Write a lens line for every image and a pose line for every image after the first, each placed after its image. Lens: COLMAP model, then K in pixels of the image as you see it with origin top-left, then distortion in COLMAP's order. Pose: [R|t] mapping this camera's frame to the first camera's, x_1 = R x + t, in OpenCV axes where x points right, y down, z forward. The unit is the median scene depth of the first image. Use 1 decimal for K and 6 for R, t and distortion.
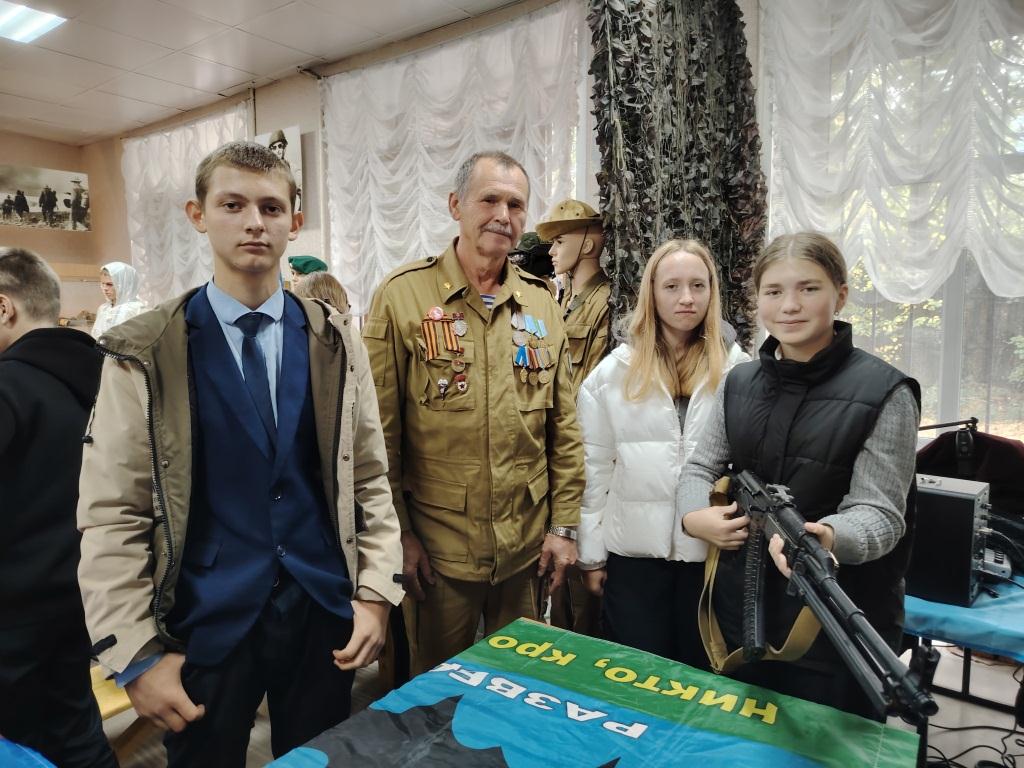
lens RADIAL K [[727.3, 0, 512.0], [0, 727.3, 384.0], [0, 0, 1]] dist [0.011670, 0.000484]
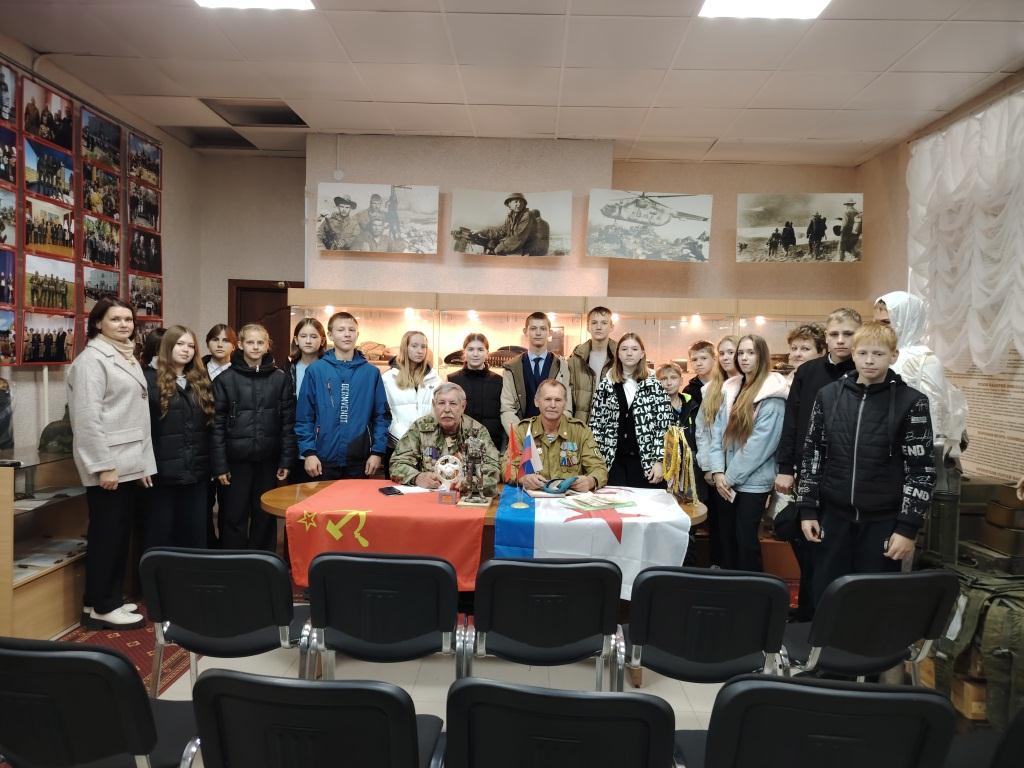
lens RADIAL K [[727.3, 0, 512.0], [0, 727.3, 384.0], [0, 0, 1]] dist [0.011670, 0.000484]
pose [[0.591780, 0.047178, -0.804718, -0.146679], [-0.101221, 0.994733, -0.016119, -0.019821], [0.799719, 0.090993, 0.593439, 0.219565]]
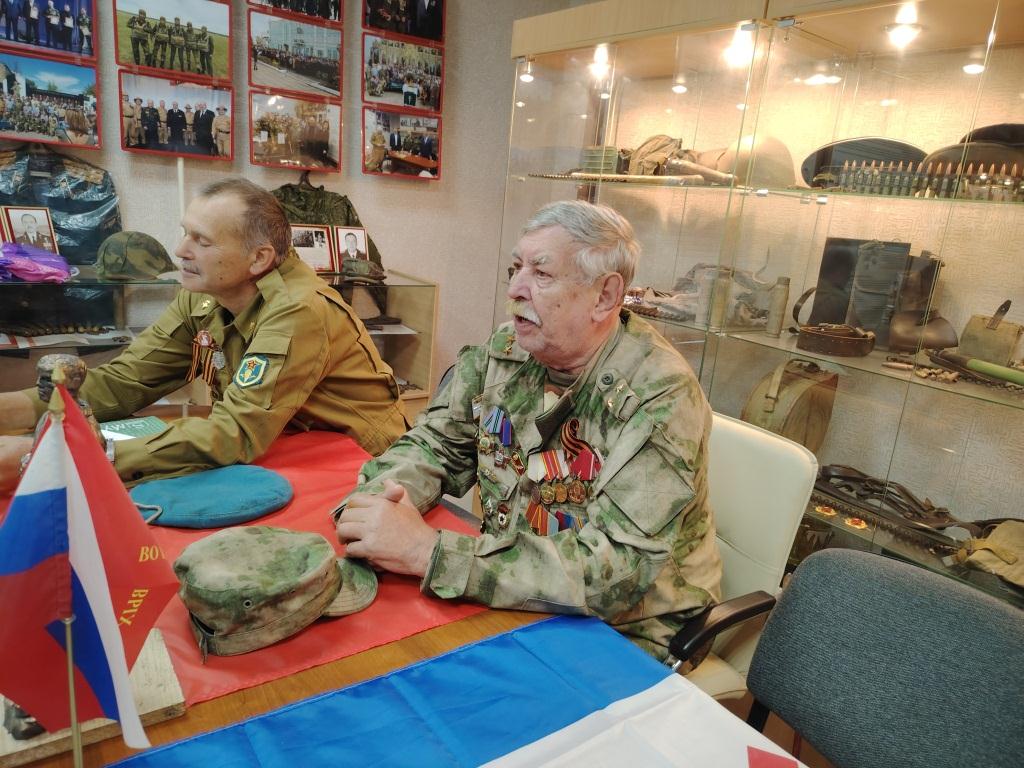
lens RADIAL K [[727.3, 0, 512.0], [0, 727.3, 384.0], [0, 0, 1]] dist [0.011670, 0.000484]
pose [[-0.270405, 0.218238, -0.937685, -0.410302], [-0.176683, 0.946178, 0.271166, -0.028787], [0.946395, 0.238998, -0.217292, 0.505593]]
